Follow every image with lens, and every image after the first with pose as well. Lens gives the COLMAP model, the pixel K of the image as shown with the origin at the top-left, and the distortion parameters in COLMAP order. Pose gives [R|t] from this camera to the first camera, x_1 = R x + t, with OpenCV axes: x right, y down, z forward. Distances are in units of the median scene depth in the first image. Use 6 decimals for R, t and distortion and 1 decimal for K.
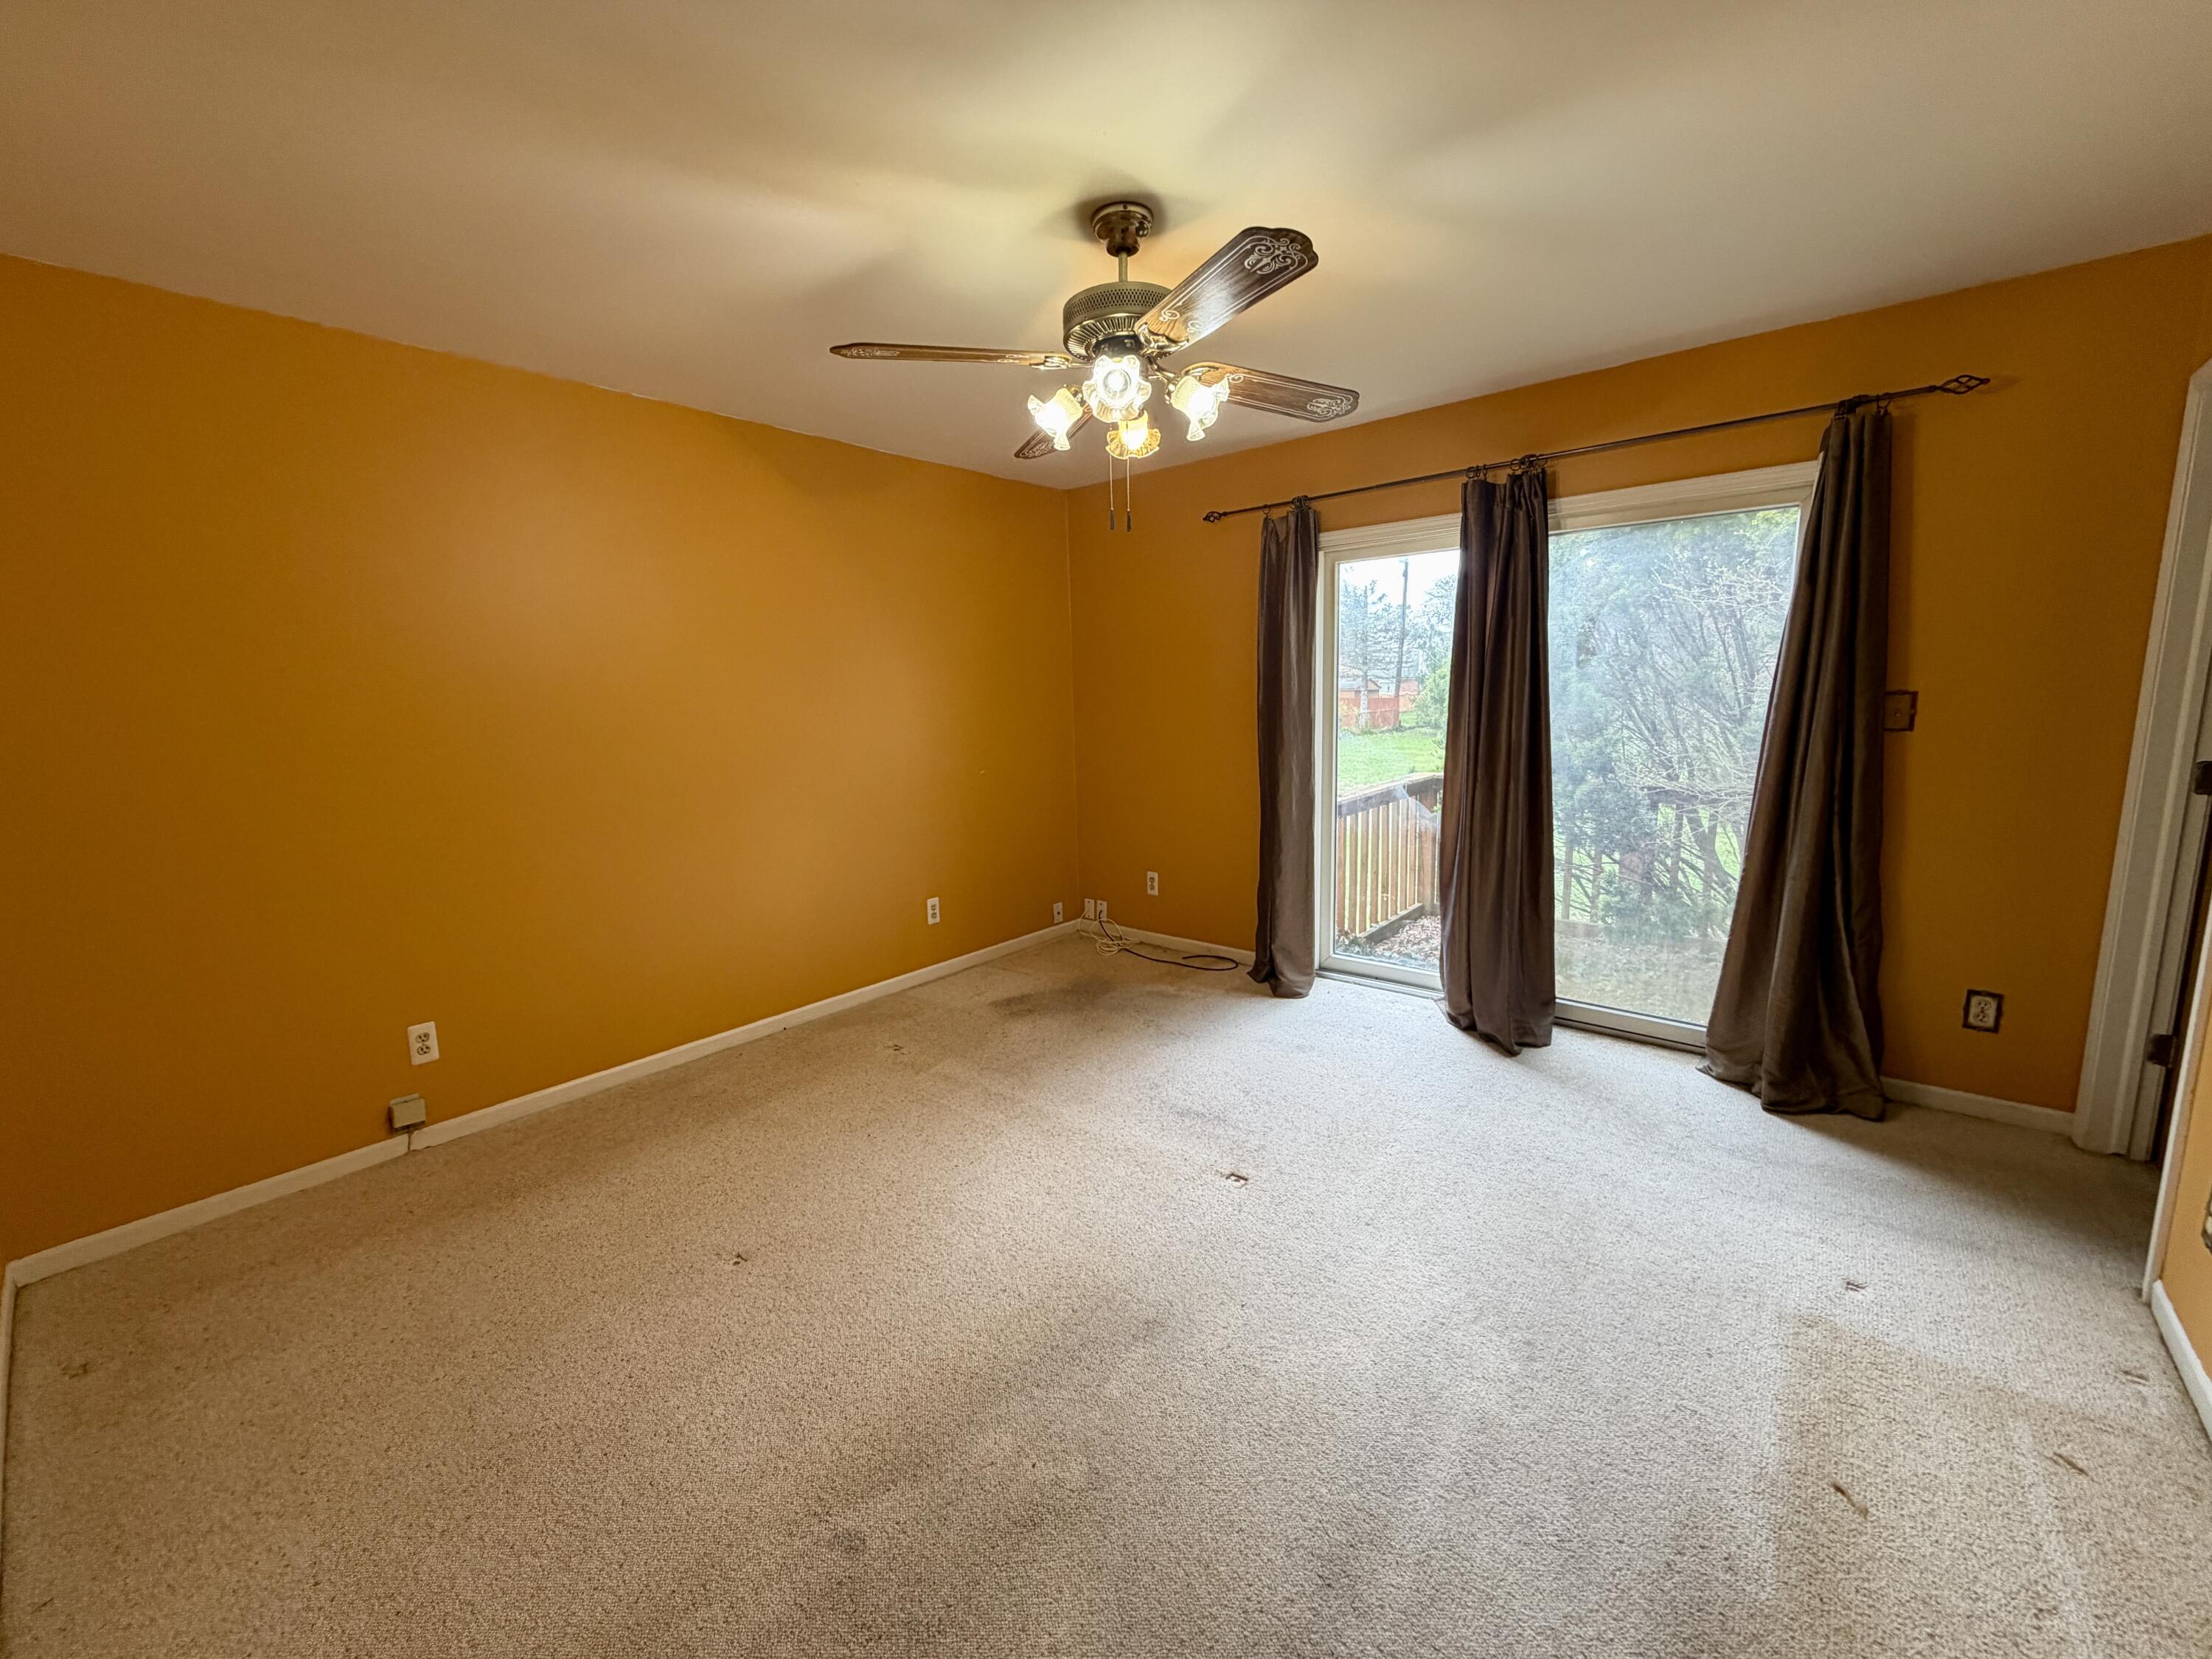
lens RADIAL K [[873.1, 0, 1101.7], [0, 873.1, 828.7], [0, 0, 1]] dist [0.001812, 0.000100]
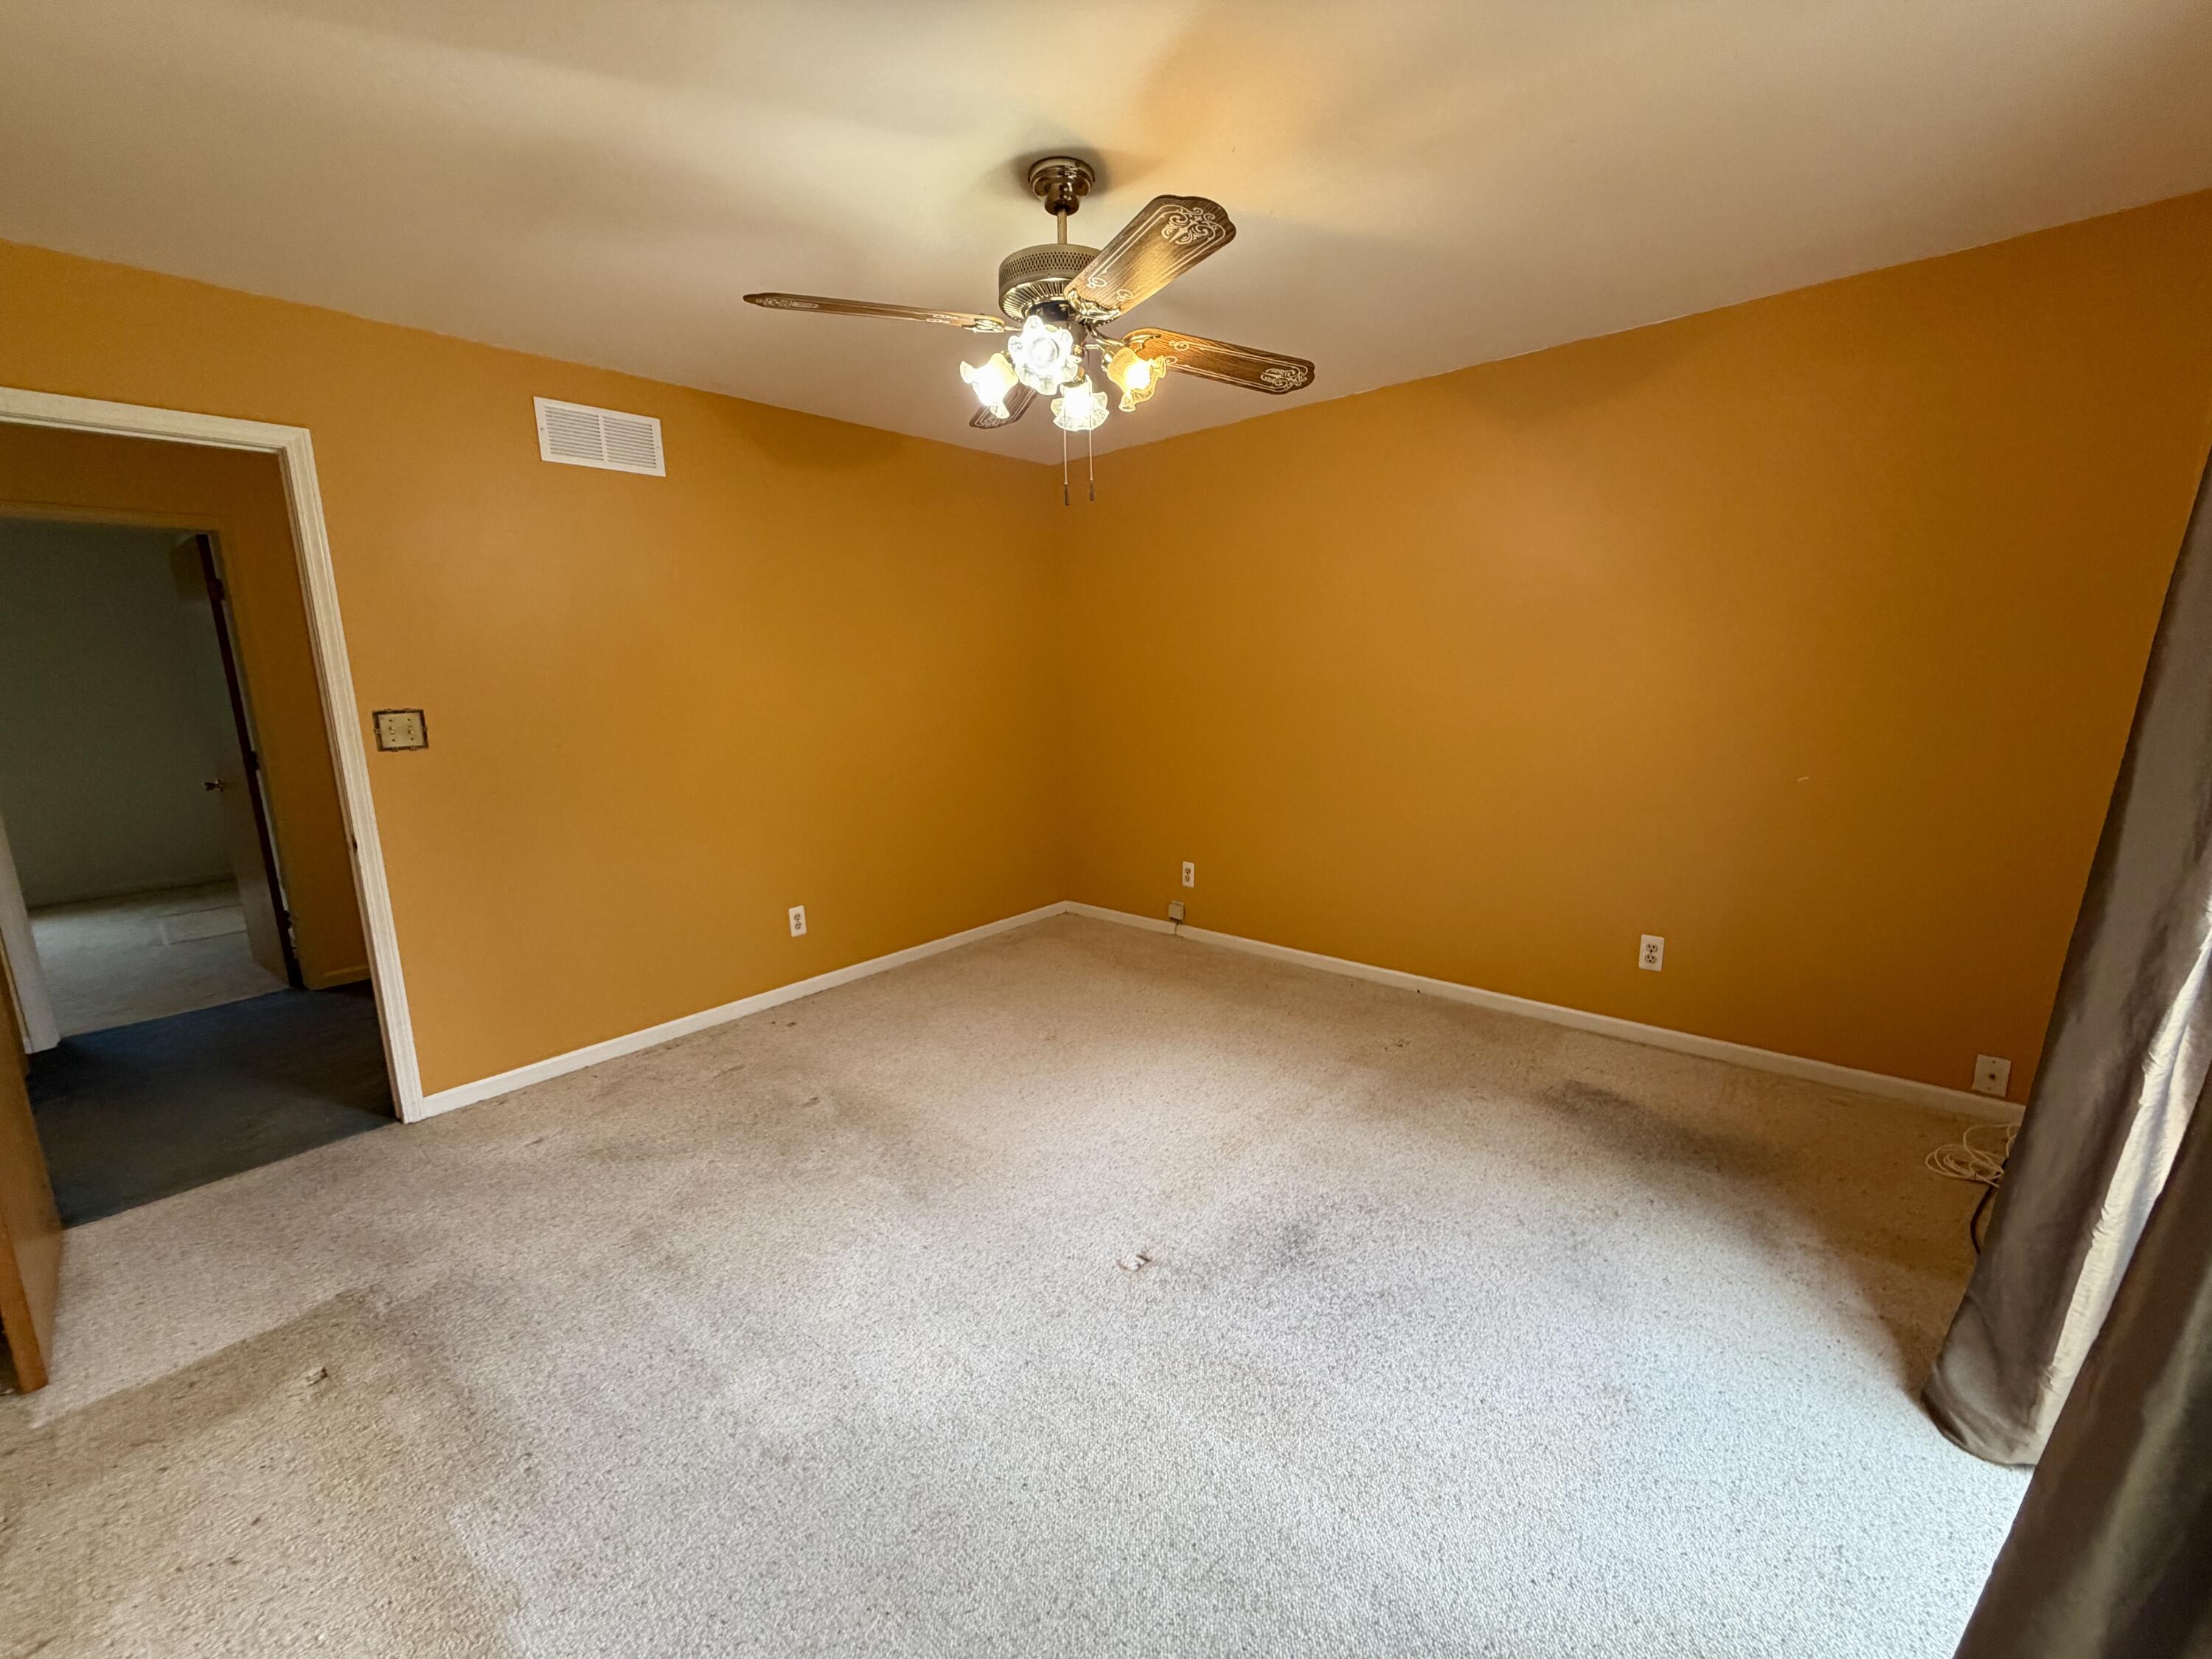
lens RADIAL K [[873.1, 0, 1101.7], [0, 873.1, 828.7], [0, 0, 1]] dist [0.001812, 0.000100]
pose [[-0.011960, 0.208204, -0.978012, 0.805563], [-0.134189, 0.968901, 0.207905, -0.154929], [0.990884, 0.133725, 0.016351, 0.816437]]
